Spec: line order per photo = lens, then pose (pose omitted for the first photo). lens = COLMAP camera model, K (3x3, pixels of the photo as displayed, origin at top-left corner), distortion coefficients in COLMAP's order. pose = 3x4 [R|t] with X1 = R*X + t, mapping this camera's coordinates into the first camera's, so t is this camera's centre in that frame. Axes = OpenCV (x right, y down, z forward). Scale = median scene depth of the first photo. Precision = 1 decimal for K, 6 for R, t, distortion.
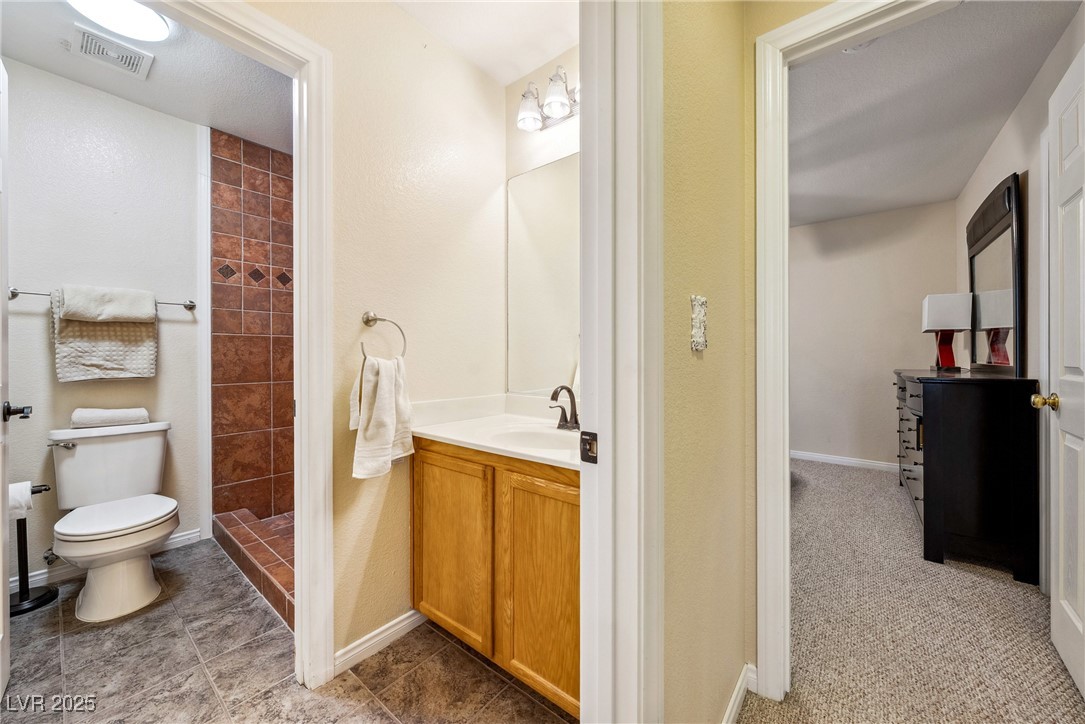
lens RADIAL K [[394.0, 0, 545.8], [0, 394.0, 357.5], [0, 0, 1]] dist [0.000636, 0.000026]
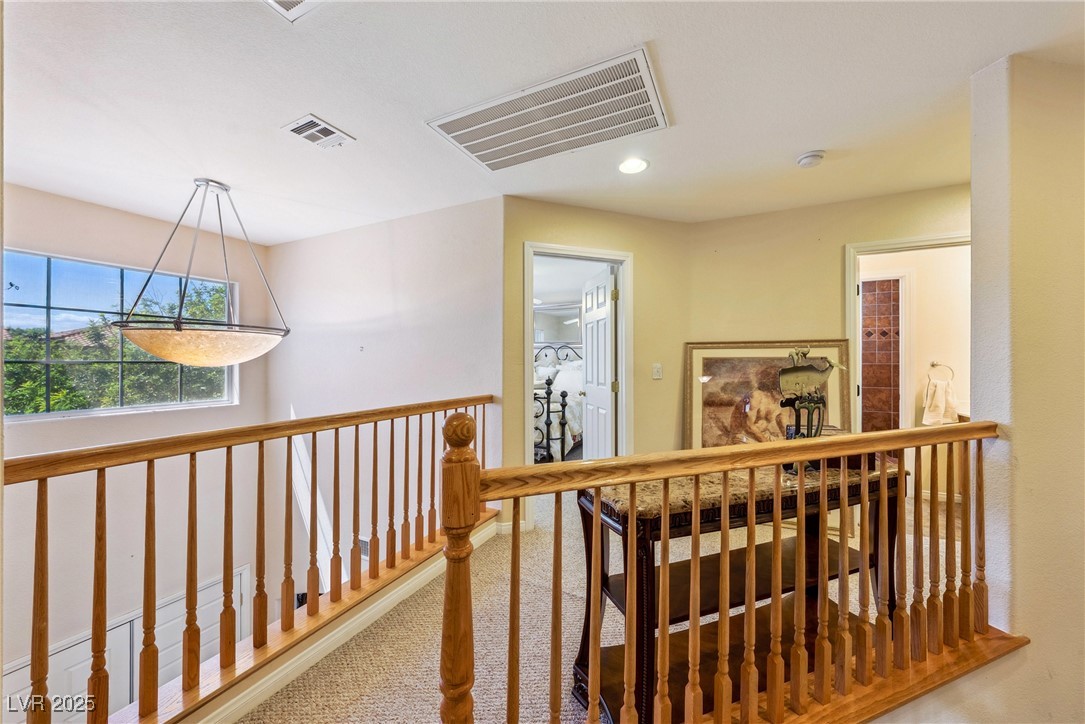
lens RADIAL K [[387.4, 0, 545.7], [0, 387.4, 360.3], [0, 0, 1]] dist [-0.001256, -0.000049]
pose [[0.222534, -0.001754, -0.974923, 0.825204], [-0.005997, 0.999977, -0.003168, -0.059665], [0.974907, 0.006552, 0.222518, -1.146834]]
